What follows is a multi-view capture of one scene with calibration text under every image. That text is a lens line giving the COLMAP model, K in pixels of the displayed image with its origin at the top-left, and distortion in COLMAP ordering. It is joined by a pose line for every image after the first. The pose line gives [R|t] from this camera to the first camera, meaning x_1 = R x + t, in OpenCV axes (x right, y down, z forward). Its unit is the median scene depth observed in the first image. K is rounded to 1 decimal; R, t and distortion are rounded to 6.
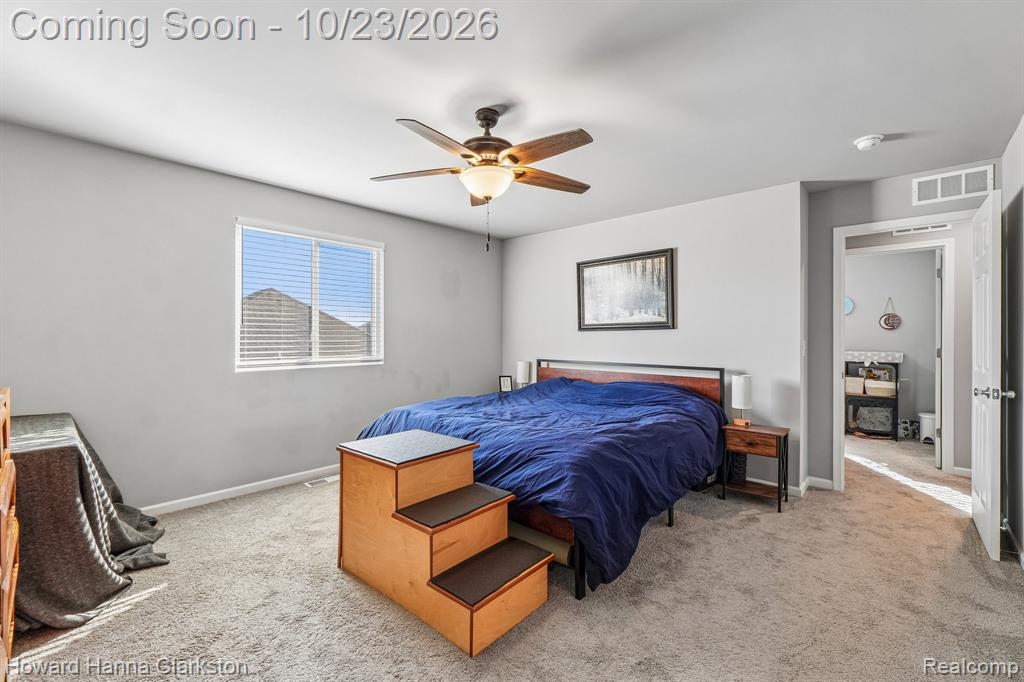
lens RADIAL K [[431.6, 0, 514.1], [0, 431.6, 335.4], [0, 0, 1]] dist [0.003344, -0.000111]
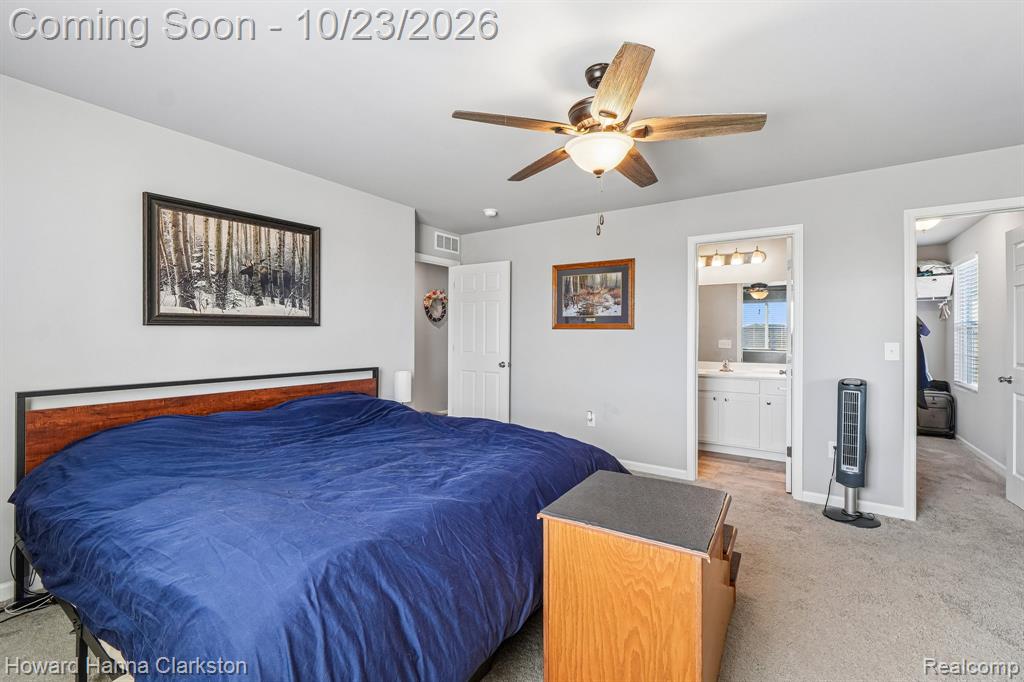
lens RADIAL K [[431.6, 0, 514.1], [0, 431.6, 335.4], [0, 0, 1]] dist [0.003344, -0.000111]
pose [[-0.123673, -0.002791, 0.992319, -0.486411], [-0.004808, 0.999986, 0.002214, -0.000995], [-0.992311, -0.004498, -0.123685, 0.721809]]
